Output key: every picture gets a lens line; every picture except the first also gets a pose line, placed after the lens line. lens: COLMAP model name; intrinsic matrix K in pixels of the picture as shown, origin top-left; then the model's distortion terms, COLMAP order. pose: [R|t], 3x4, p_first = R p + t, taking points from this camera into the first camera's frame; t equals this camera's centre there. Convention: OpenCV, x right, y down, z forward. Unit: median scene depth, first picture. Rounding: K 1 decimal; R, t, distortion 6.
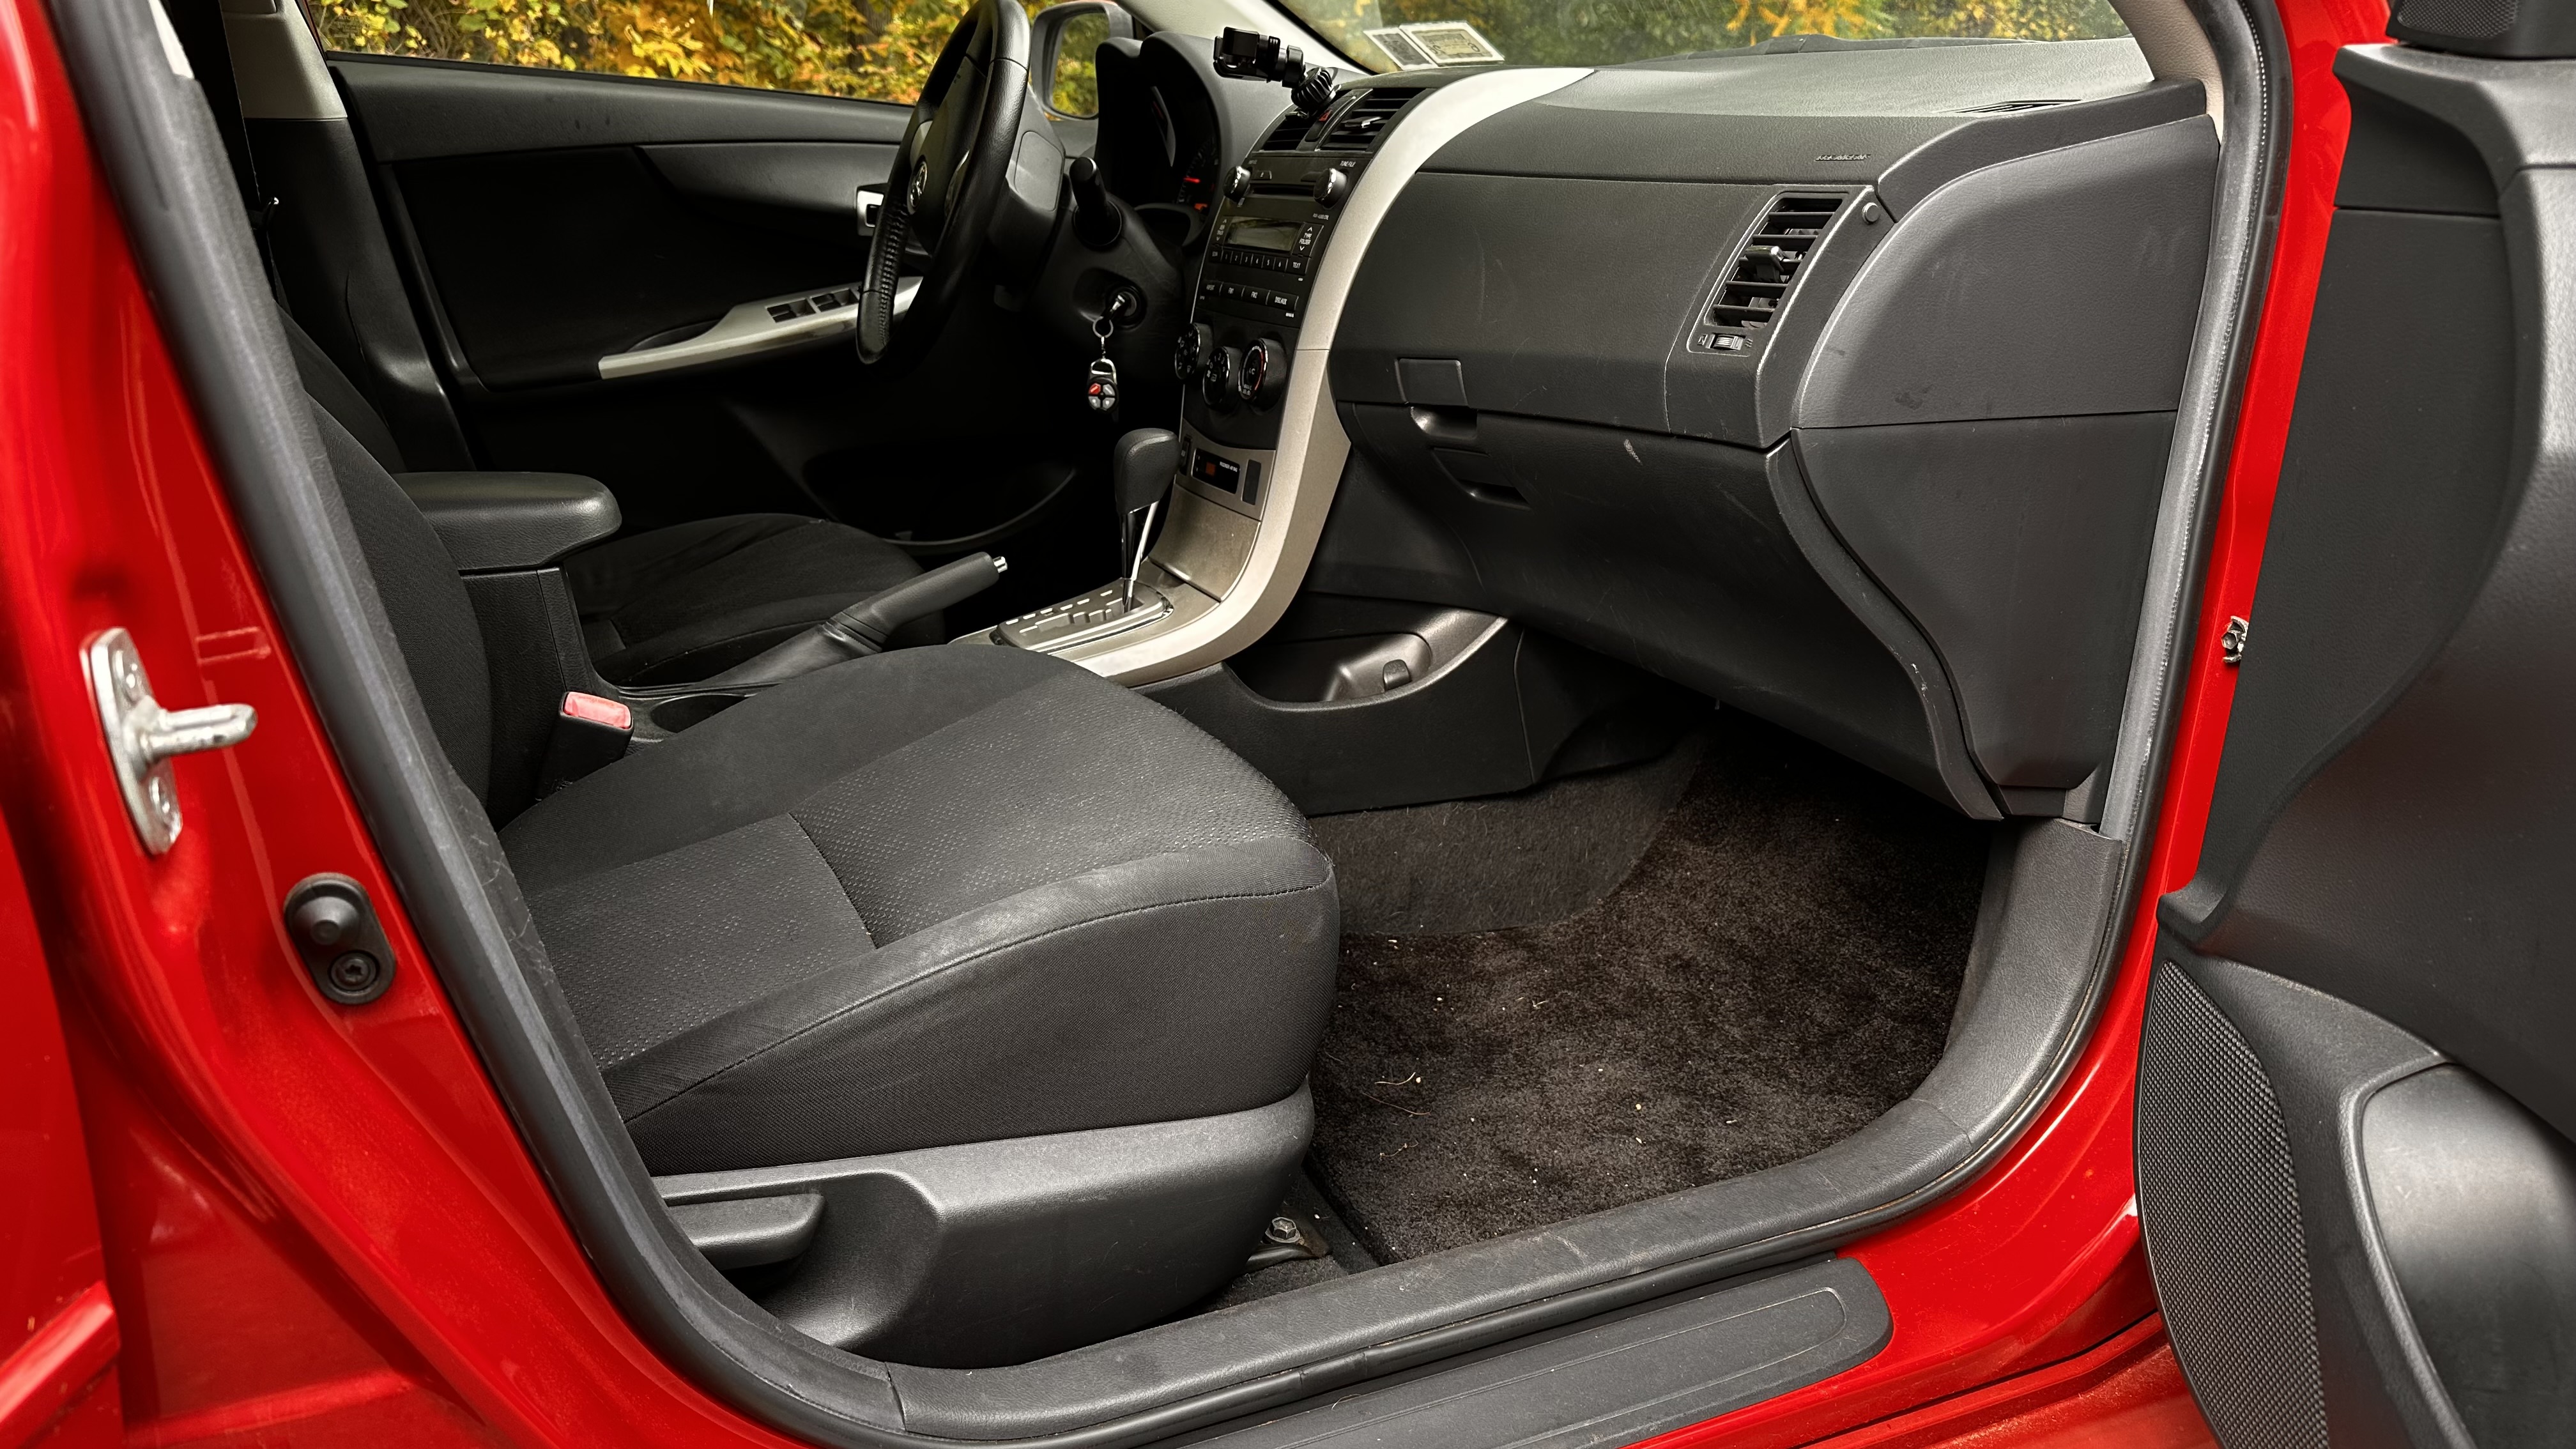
lens RADIAL K [[1793.4, 0, 1288.0], [0, 1793.4, 724.5], [0, 0, 1]] dist [0.076069, -0.110019]
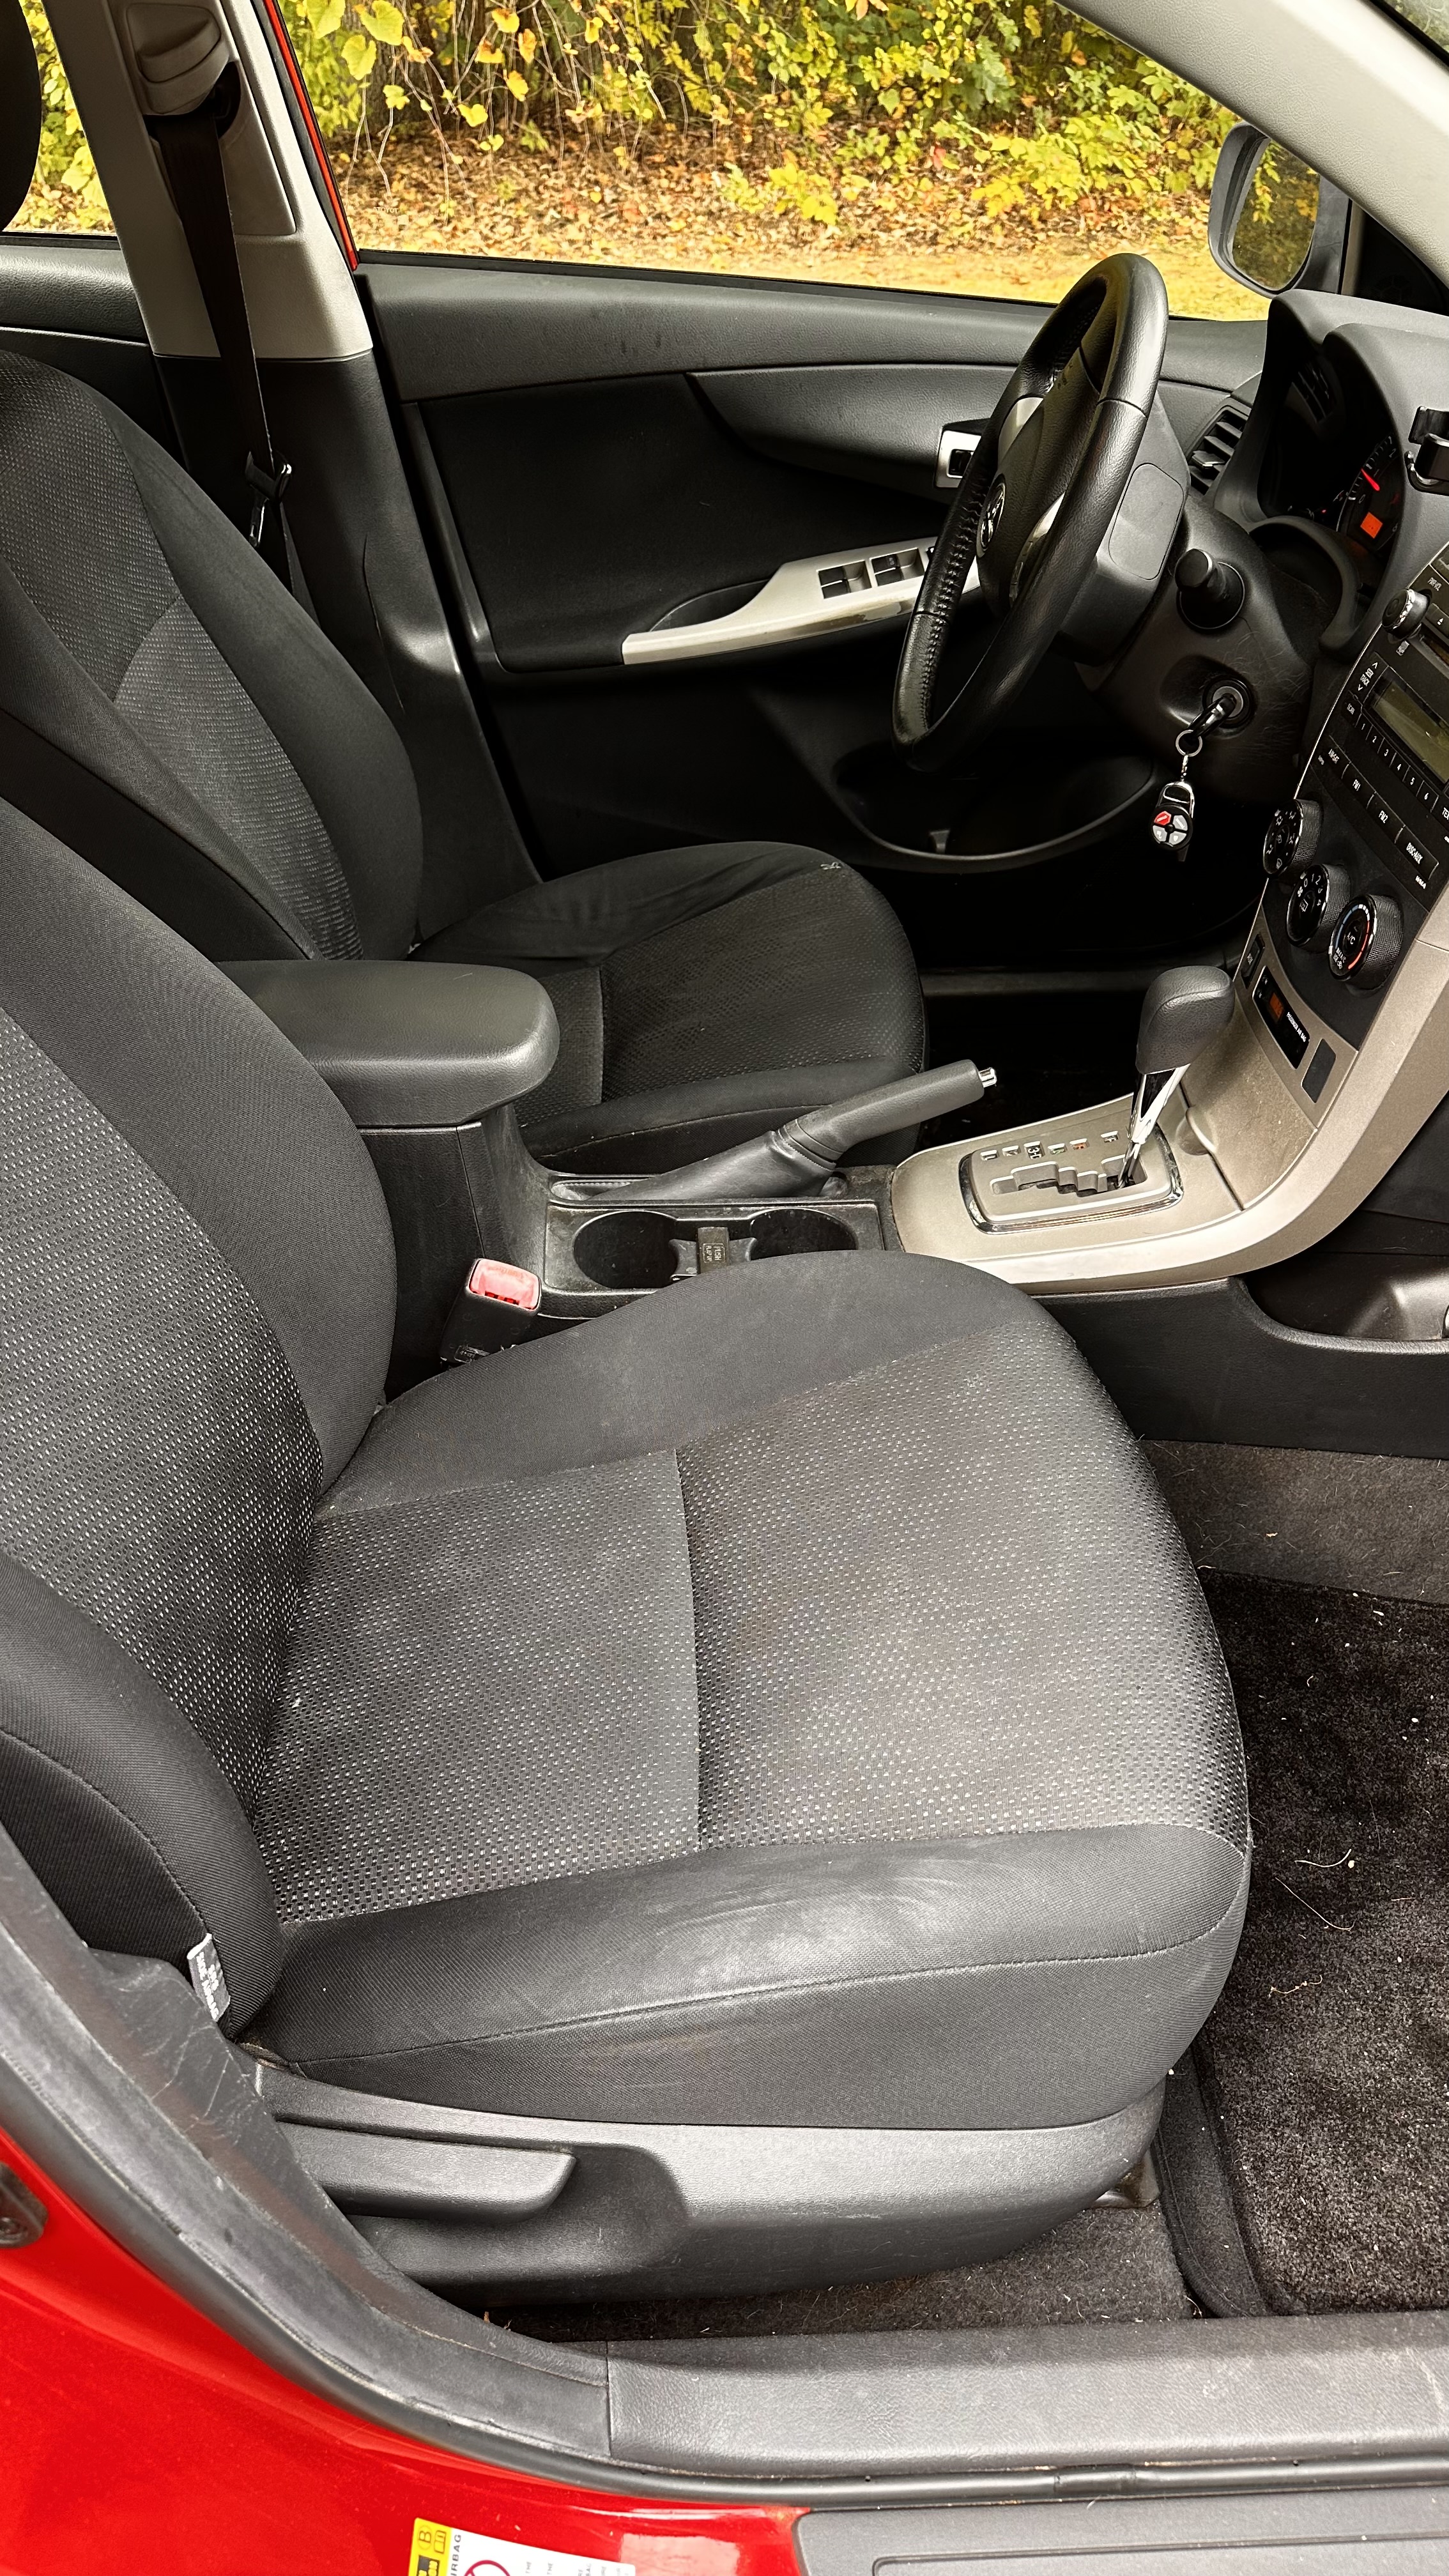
lens RADIAL K [[1793.4, 0, 724.5], [0, 1793.4, 1288.0], [0, 0, 1]] dist [0.076069, -0.110019]
pose [[0.927599, 0.221221, -0.301032, -0.002430], [-0.116445, 0.936884, 0.329680, -0.231584], [0.354965, -0.270757, 0.894813, 0.173230]]
